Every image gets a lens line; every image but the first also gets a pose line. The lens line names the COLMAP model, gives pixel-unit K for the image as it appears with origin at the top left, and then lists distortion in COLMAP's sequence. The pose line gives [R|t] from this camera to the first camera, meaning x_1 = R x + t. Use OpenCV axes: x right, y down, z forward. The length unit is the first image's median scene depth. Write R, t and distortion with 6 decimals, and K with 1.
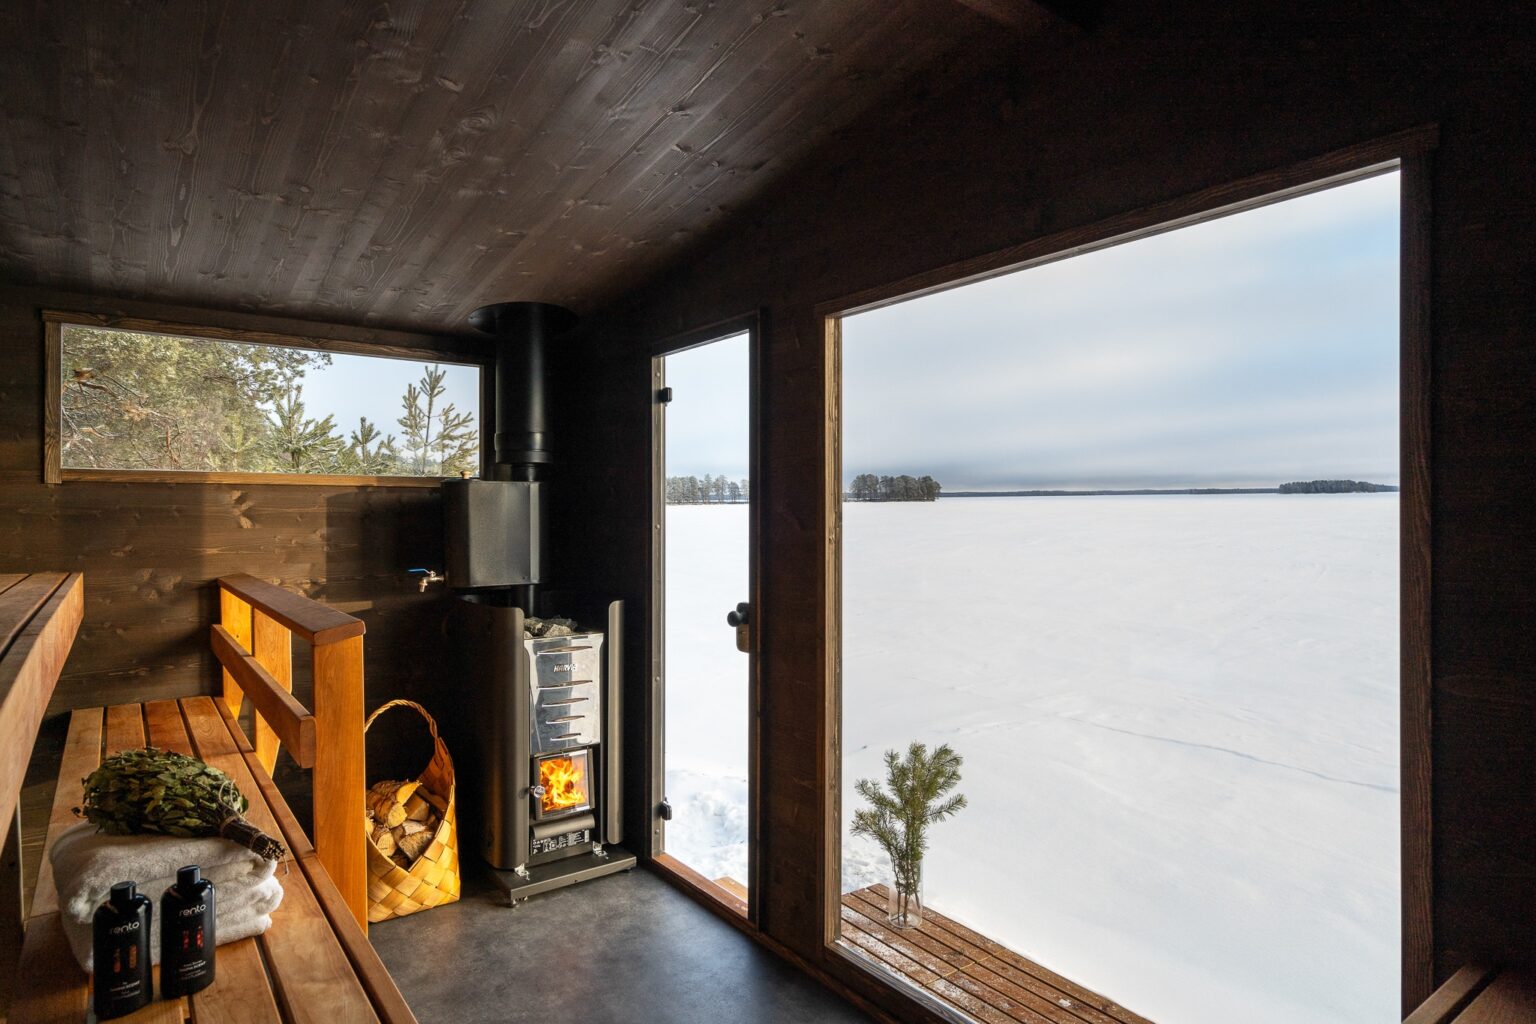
lens RADIAL K [[797.6, 0, 768.0], [0, 797.6, 512.0], [0, 0, 1]] dist [-0.034898, -0.000356]
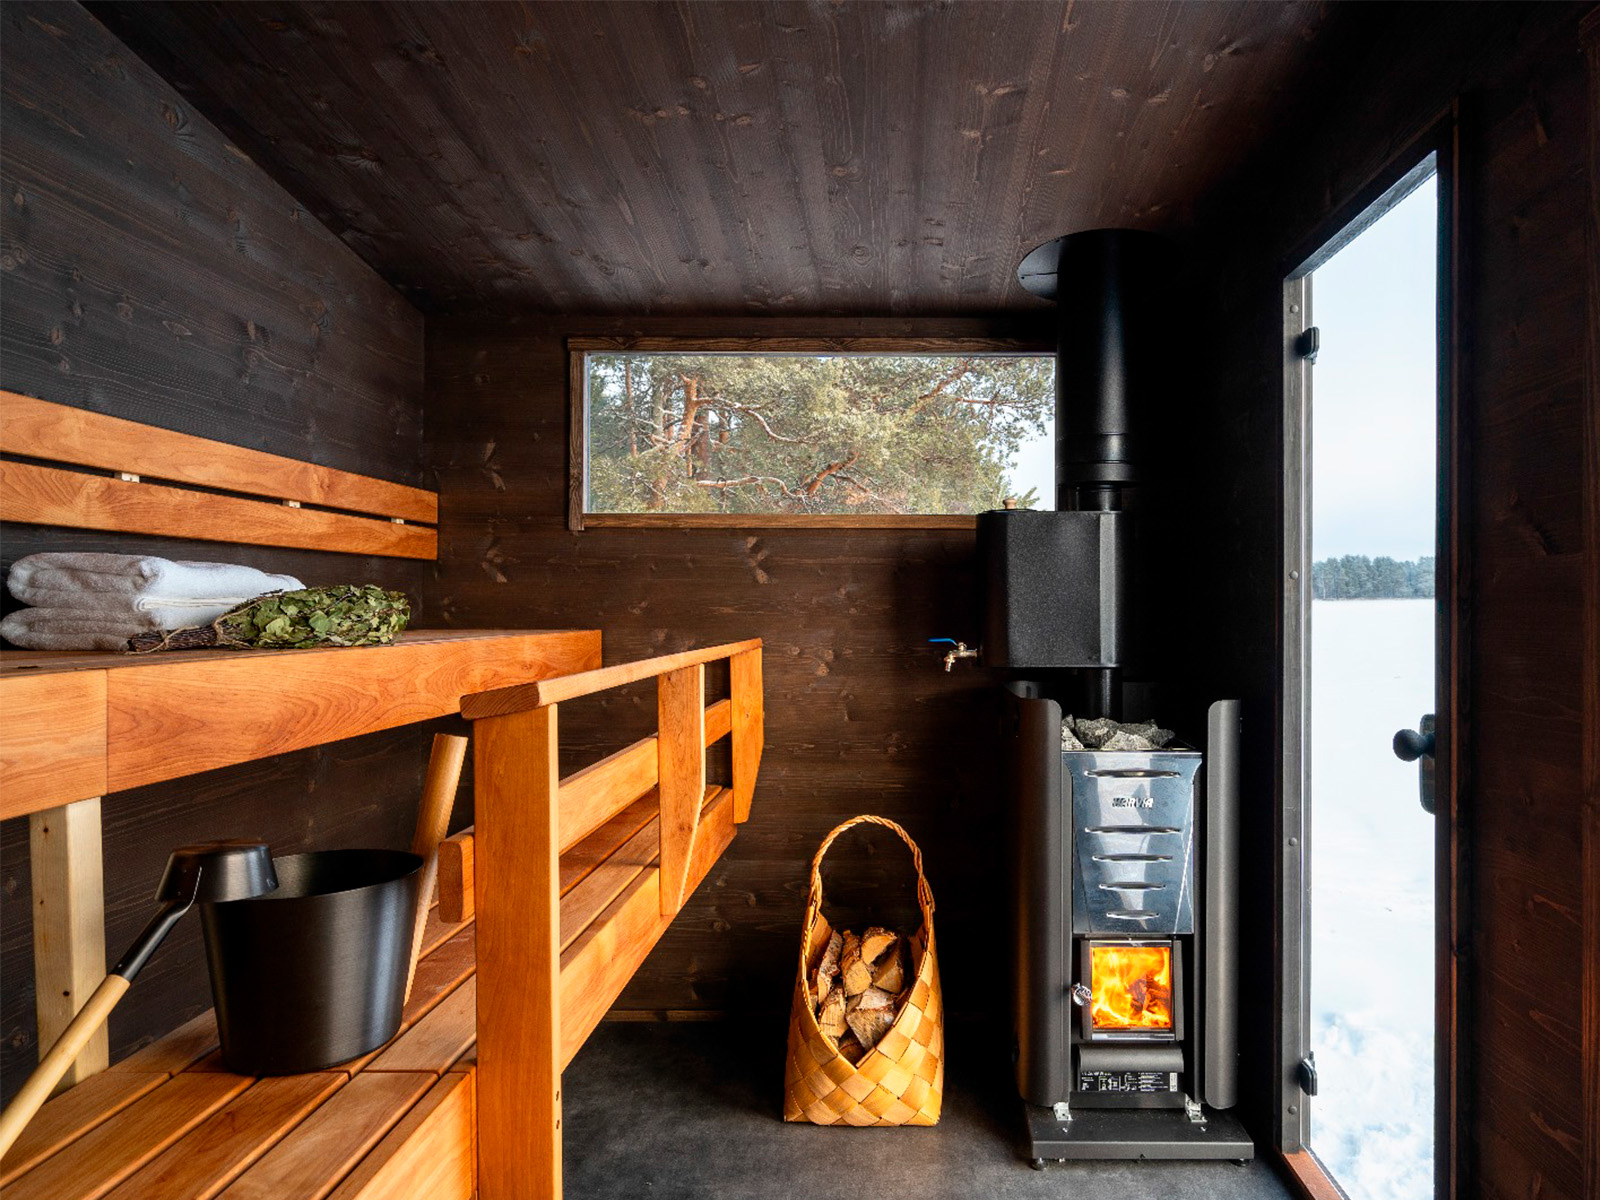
lens RADIAL K [[1078.8, 0, 800.0], [0, 1078.8, 600.0], [0, 0, 1]] dist [-0.028427, 0.070411]
pose [[0.780702, 0.009099, -0.624837, 0.064556], [-0.004935, 0.999953, 0.008396, 0.031119], [0.624884, -0.003472, 0.780710, 0.172411]]
